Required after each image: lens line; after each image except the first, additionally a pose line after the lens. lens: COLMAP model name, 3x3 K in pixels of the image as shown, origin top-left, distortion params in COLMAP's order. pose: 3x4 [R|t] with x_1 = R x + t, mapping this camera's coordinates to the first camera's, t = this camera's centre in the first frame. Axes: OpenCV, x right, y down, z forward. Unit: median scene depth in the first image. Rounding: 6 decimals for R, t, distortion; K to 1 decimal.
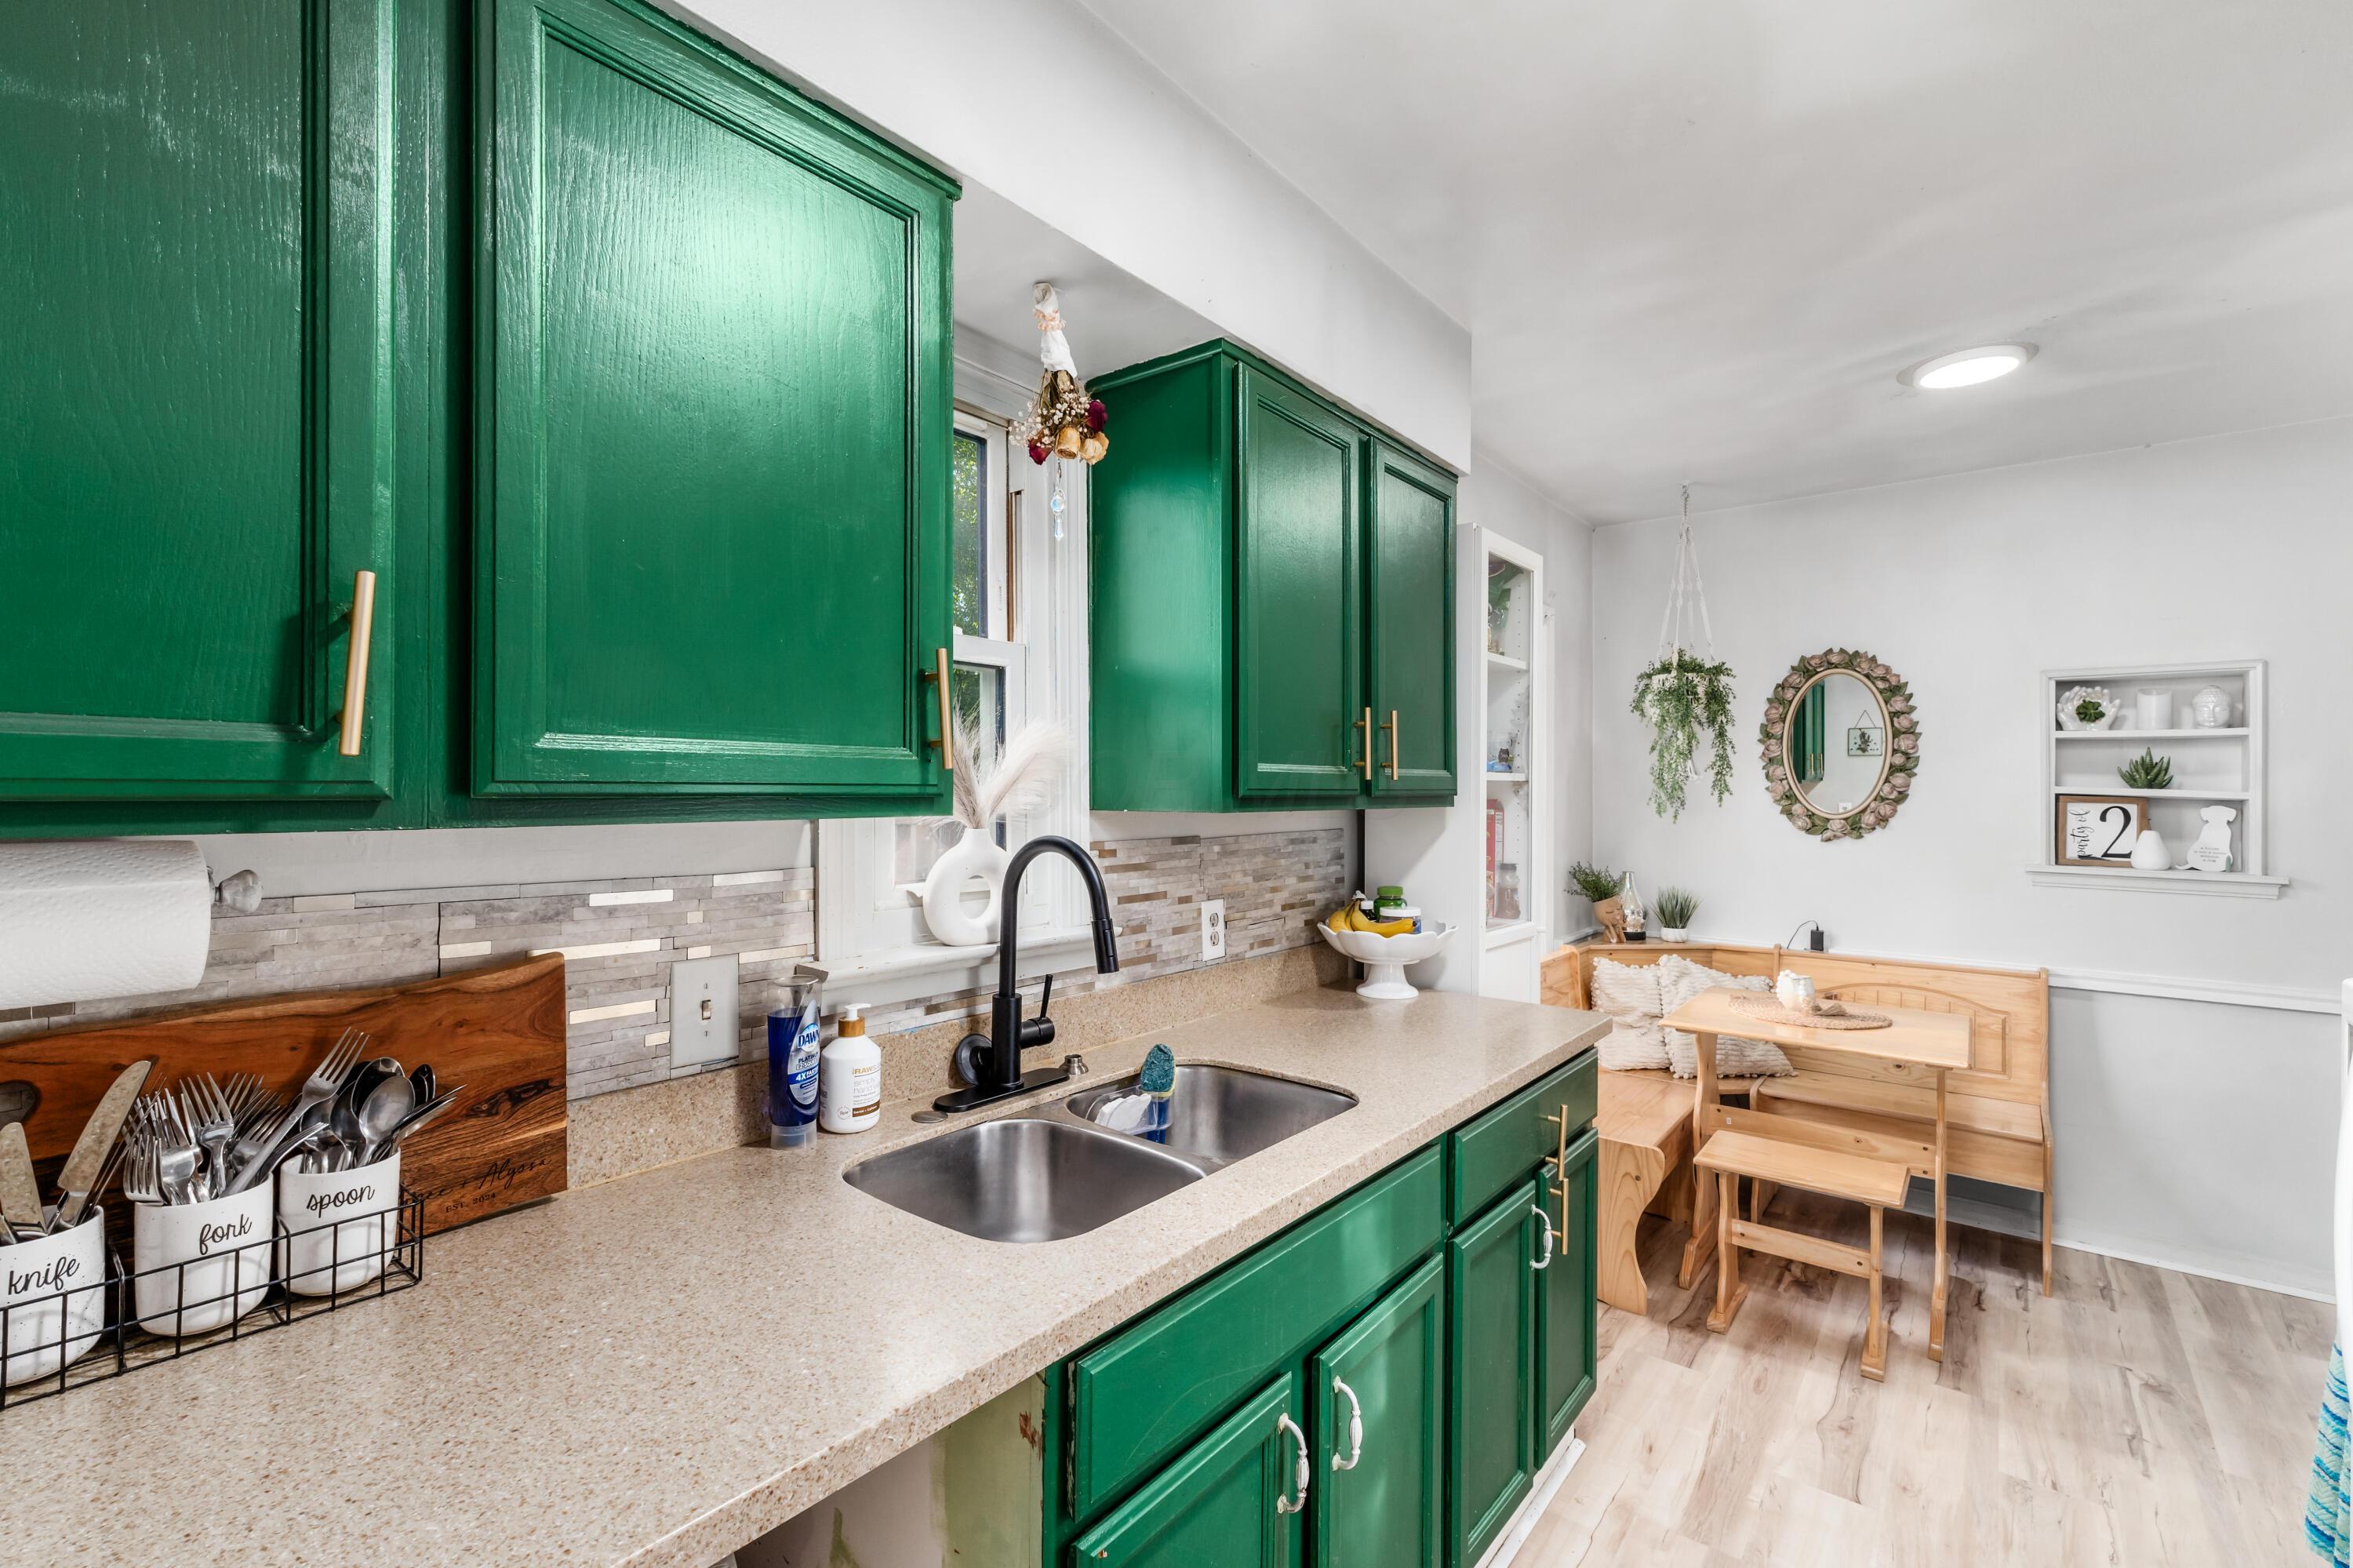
lens RADIAL K [[1040.3, 0, 1162.7], [0, 1040.3, 797.0], [0, 0, 1]] dist [0.001405, -0.000055]
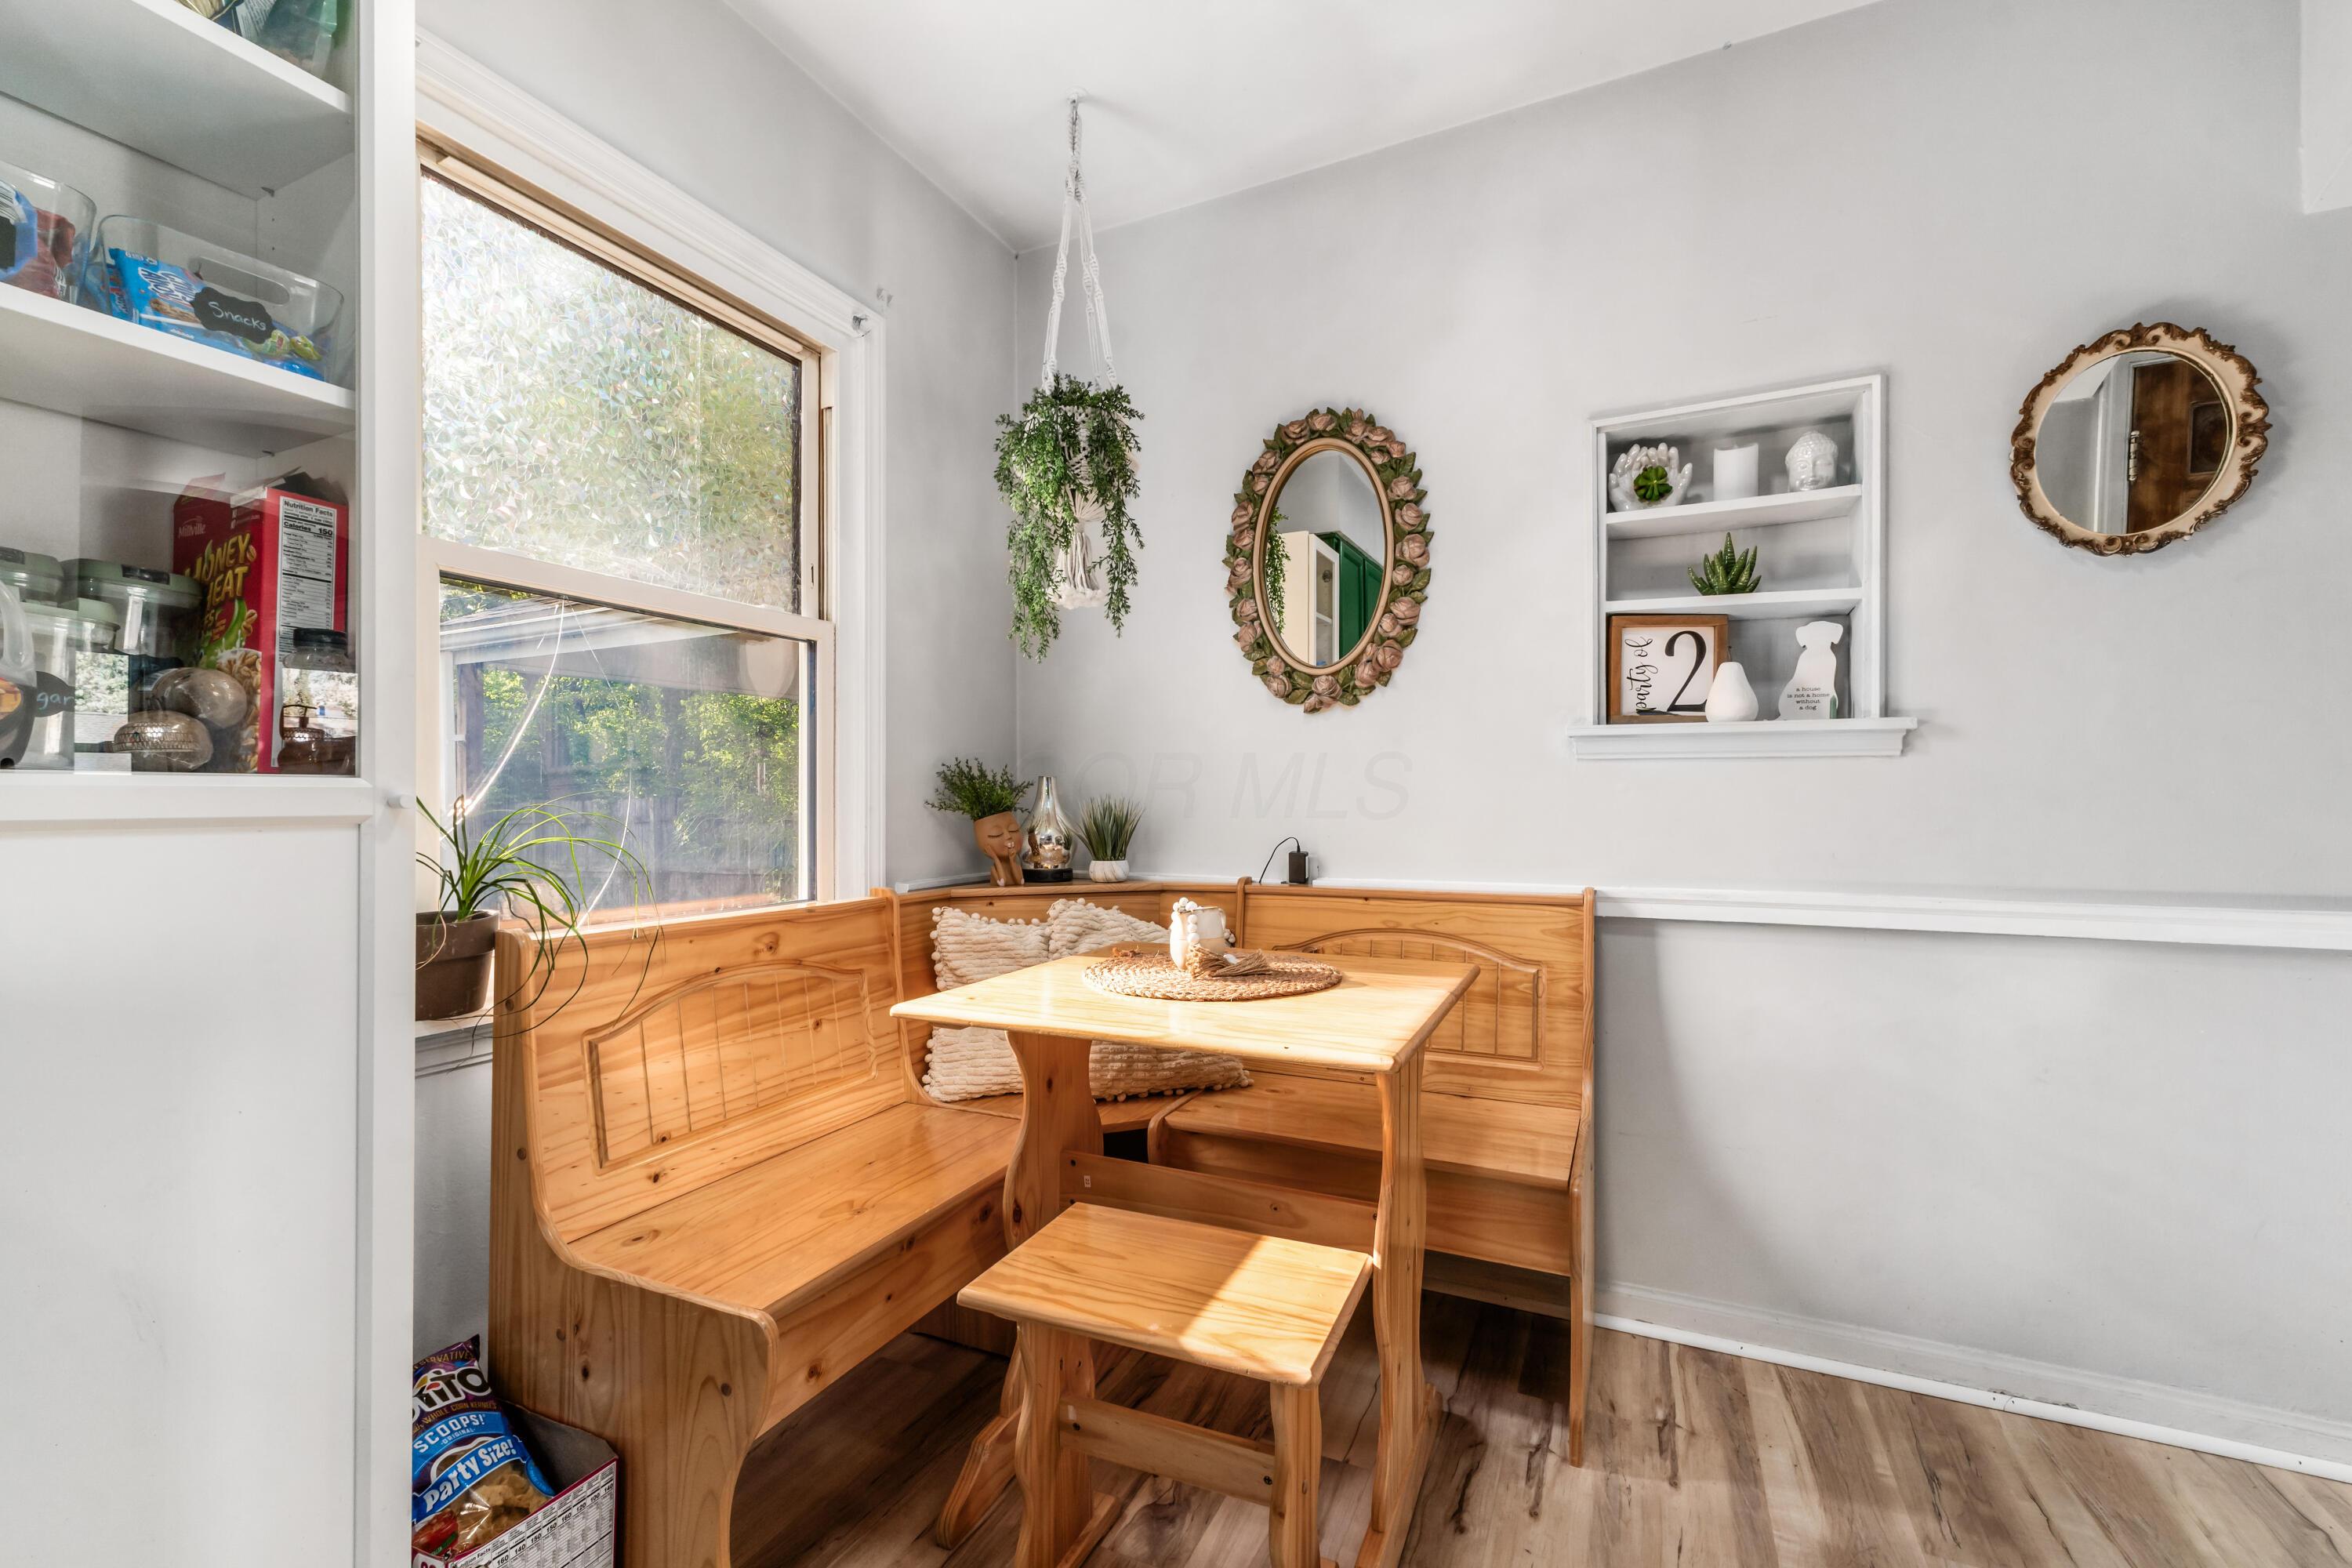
lens RADIAL K [[1013.1, 0, 1165.6], [0, 1013.1, 824.5], [0, 0, 1]] dist [0.001621, -0.000356]
pose [[0.969497, -0.017881, 0.244451, 0.448004], [0.012845, 0.999671, 0.022180, 0.108917], [-0.244768, -0.018364, 0.969408, 0.469917]]
